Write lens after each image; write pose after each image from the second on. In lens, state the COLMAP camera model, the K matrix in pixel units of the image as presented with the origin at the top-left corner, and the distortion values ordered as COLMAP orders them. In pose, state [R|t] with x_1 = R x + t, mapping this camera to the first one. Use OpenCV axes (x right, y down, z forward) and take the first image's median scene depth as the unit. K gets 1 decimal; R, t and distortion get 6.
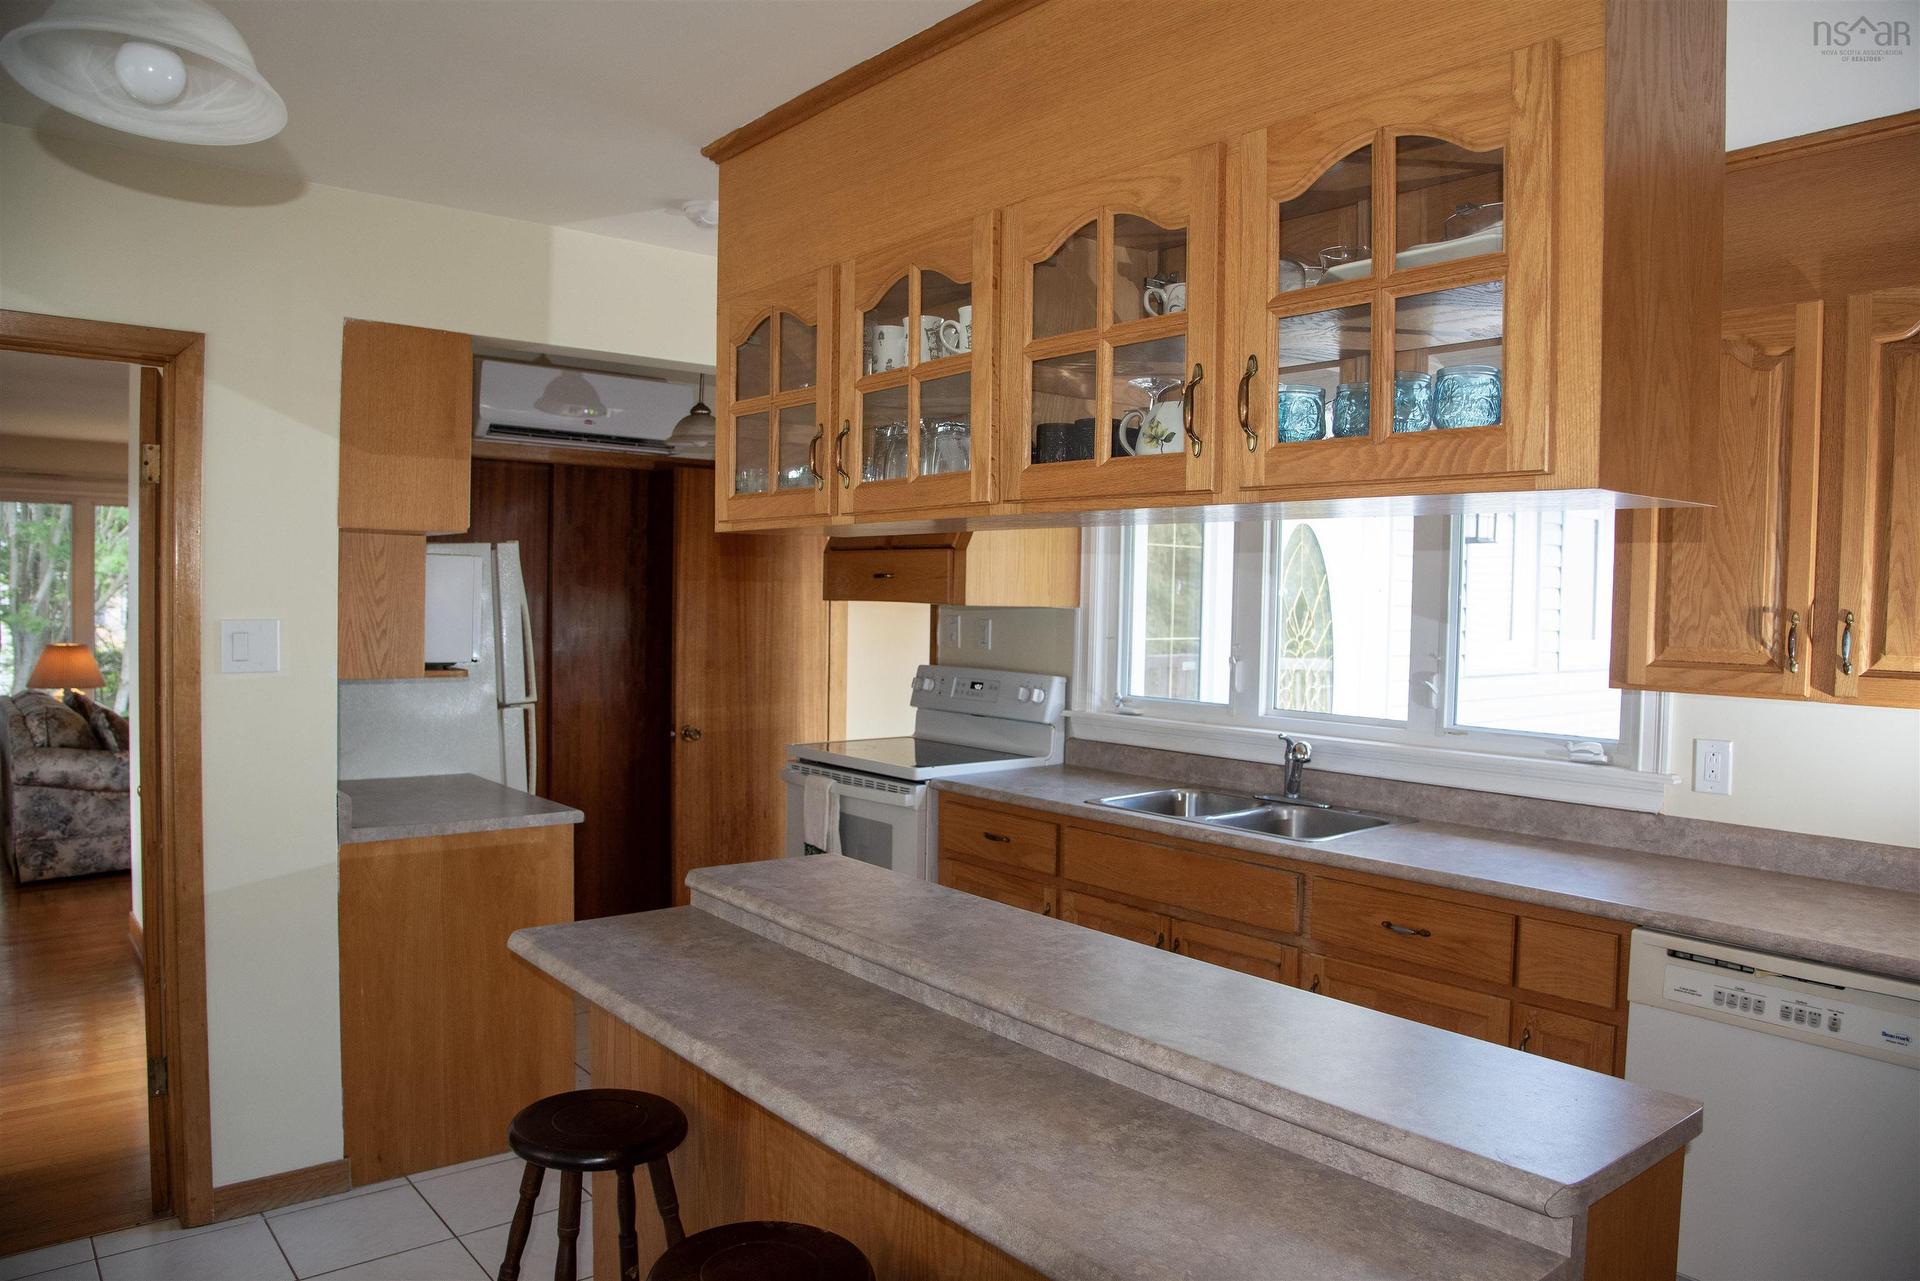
lens RADIAL K [[1309.7, 0, 960.0], [0, 1309.7, 640.5], [0, 0, 1]] dist [-0.118314, 0.060586]
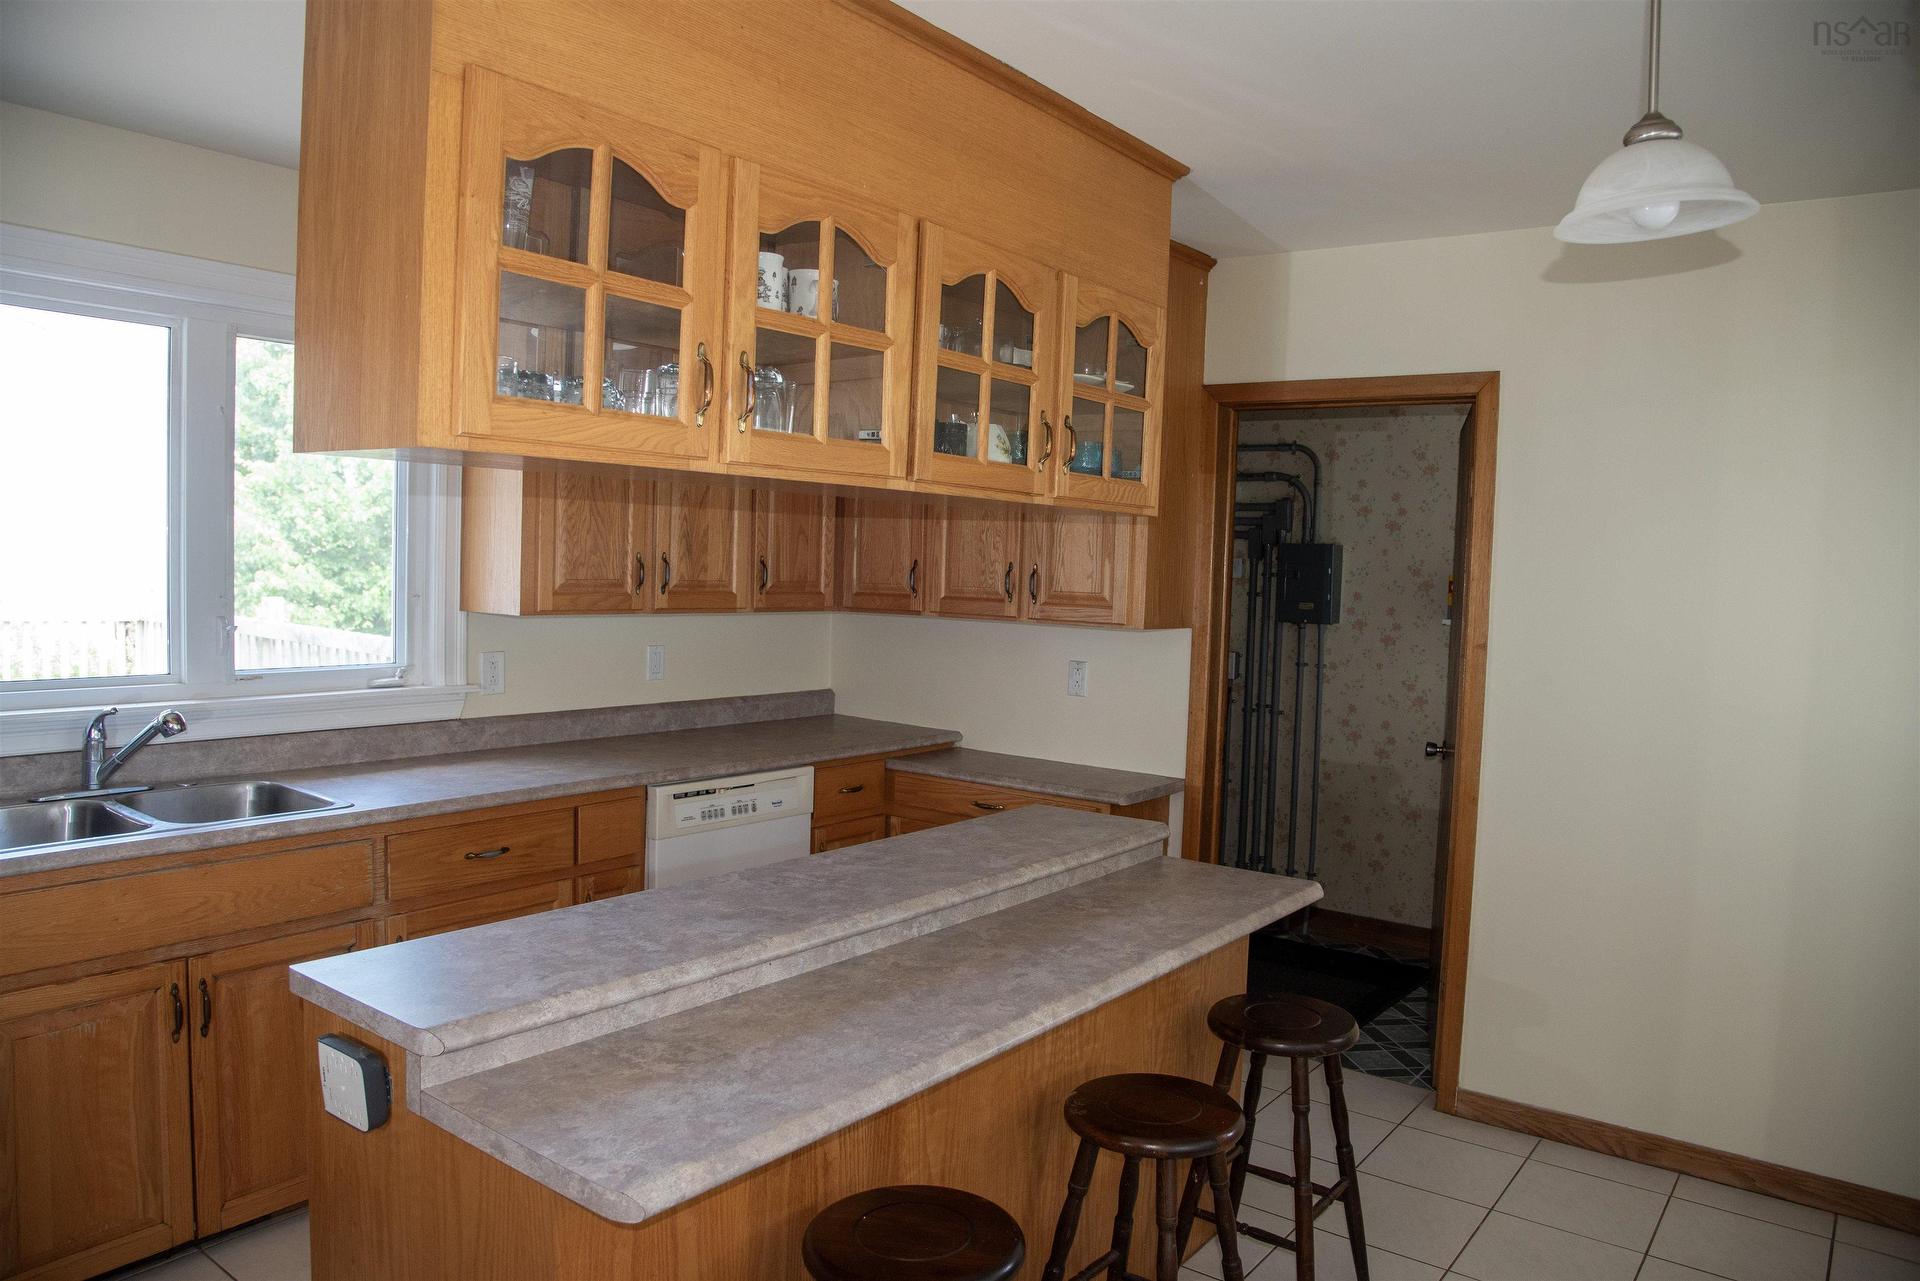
lens RADIAL K [[1309.7, 0, 960.0], [0, 1309.7, 640.5], [0, 0, 1]] dist [-0.118314, 0.060586]
pose [[-0.223309, -0.084837, 0.971049, -0.737434], [-0.001298, 0.996230, 0.086739, -0.043688], [-0.974747, 0.018109, -0.222578, 0.818026]]
